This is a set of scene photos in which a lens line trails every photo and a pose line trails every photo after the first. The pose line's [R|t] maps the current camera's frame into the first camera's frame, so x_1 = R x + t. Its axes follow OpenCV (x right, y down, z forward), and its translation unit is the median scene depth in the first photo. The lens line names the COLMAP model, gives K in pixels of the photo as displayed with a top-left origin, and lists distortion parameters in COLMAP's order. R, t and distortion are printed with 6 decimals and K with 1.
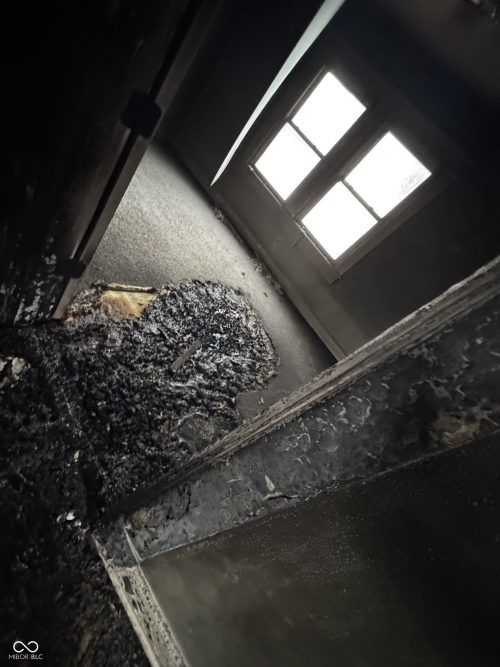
lens RADIAL K [[264.7, 0, 250.4], [0, 264.7, 333.1], [0, 0, 1]] dist [-0.002570, 0.000015]
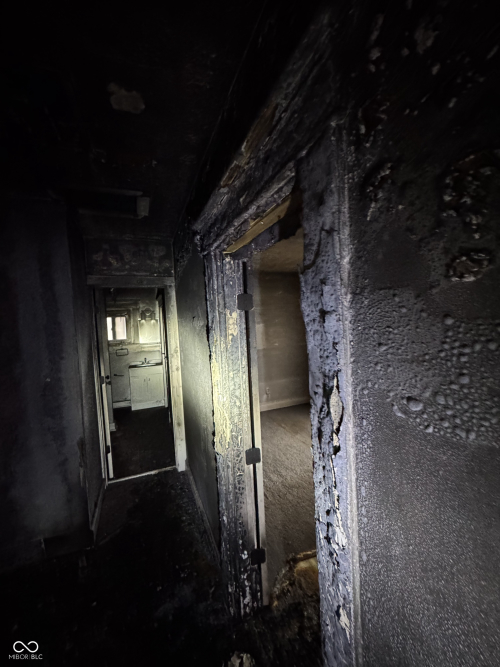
lens RADIAL K [[264.7, 0, 250.4], [0, 264.7, 333.1], [0, 0, 1]] dist [-0.002570, 0.000015]
pose [[0.644280, -0.669432, -0.369817, 0.549940], [0.189511, 0.608216, -0.770817, 0.107465], [0.740938, 0.426537, 0.518726, -0.285540]]
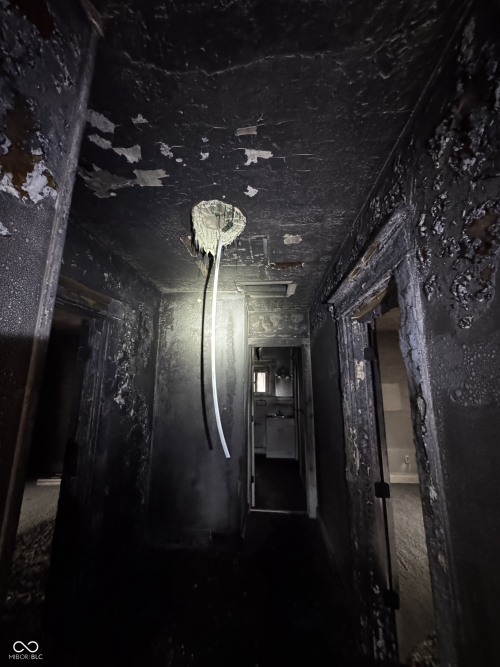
lens RADIAL K [[265.0, 0, 250.1], [0, 265.0, 332.6], [0, 0, 1]] dist [-0.002583, -0.000018]
pose [[0.454590, -0.758440, -0.467030, 0.667762], [-0.219559, 0.412742, -0.883990, 0.515500], [0.863216, 0.504393, 0.021106, -0.423831]]
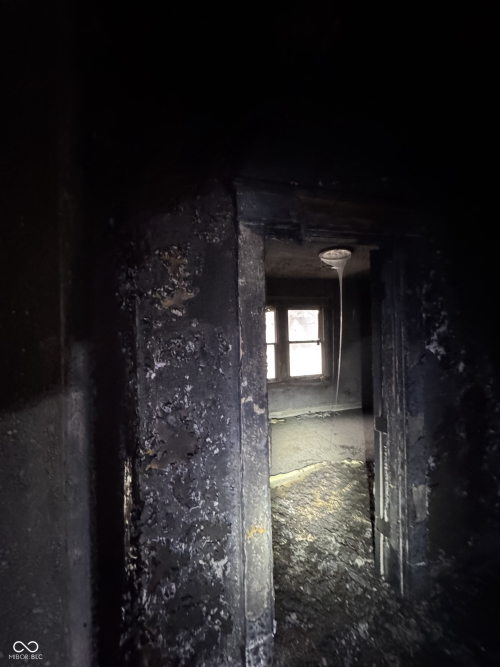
lens RADIAL K [[264.7, 0, 250.4], [0, 264.7, 333.1], [0, 0, 1]] dist [-0.002570, 0.000015]
pose [[-0.389596, -0.647776, -0.654676, 0.348830], [-0.794783, 0.595631, -0.116380, 0.160218], [0.465334, 0.474984, -0.746897, -0.411967]]
